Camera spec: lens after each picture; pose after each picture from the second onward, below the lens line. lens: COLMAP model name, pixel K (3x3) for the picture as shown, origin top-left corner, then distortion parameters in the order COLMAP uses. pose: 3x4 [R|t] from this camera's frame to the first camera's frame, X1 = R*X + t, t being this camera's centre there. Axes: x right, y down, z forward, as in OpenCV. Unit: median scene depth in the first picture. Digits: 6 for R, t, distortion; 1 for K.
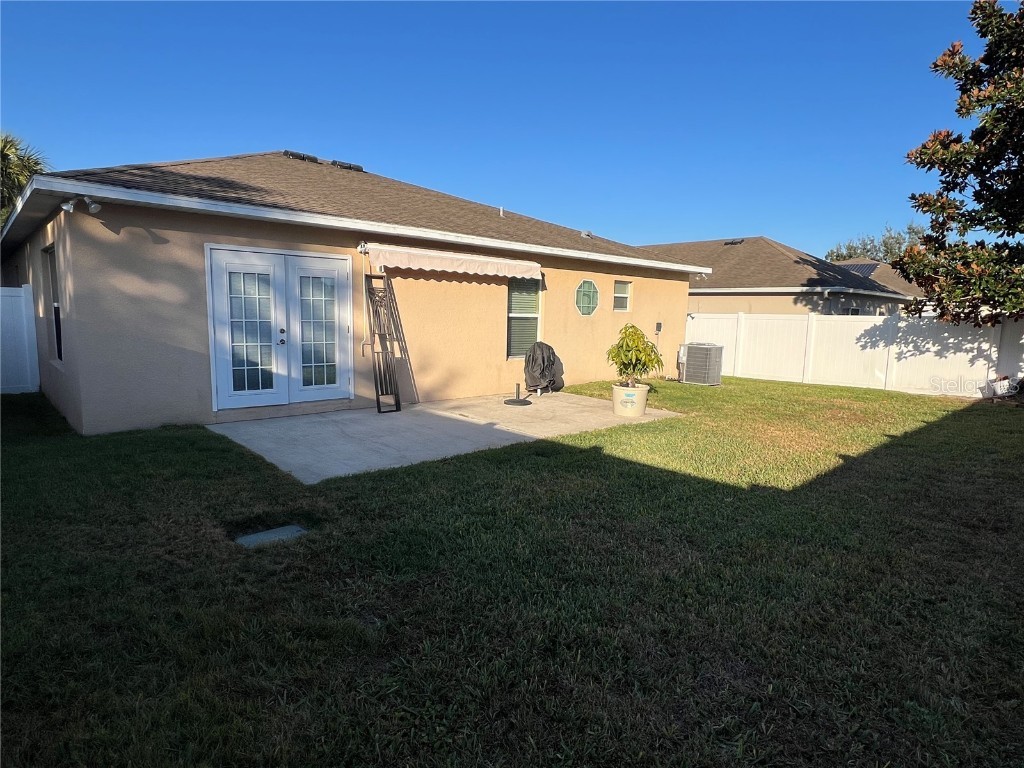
lens RADIAL K [[569.4, 0, 512.0], [0, 569.4, 384.0], [0, 0, 1]] dist [0.001943, 0.000111]
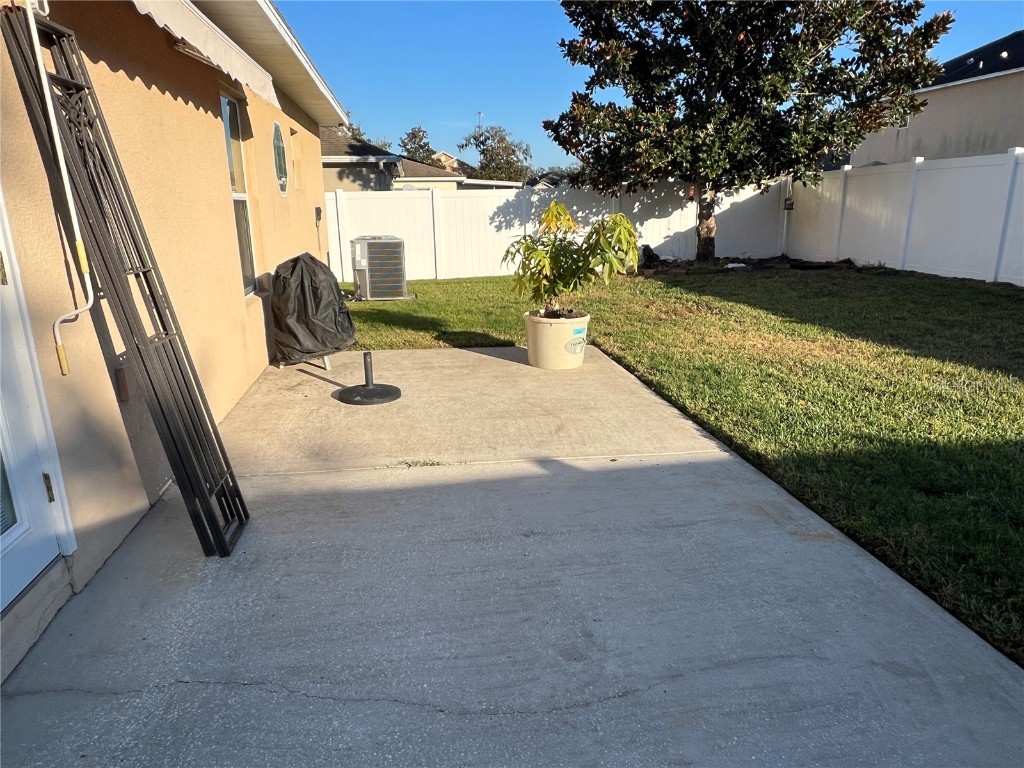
lens RADIAL K [[681.9, 0, 512.0], [0, 681.9, 384.0], [0, 0, 1]] dist [0.007066, 0.001186]
pose [[0.568994, -0.240639, 0.786345, -0.229452], [0.129162, 0.970510, 0.203536, -0.044088], [-0.812135, -0.014245, 0.583296, 0.396466]]
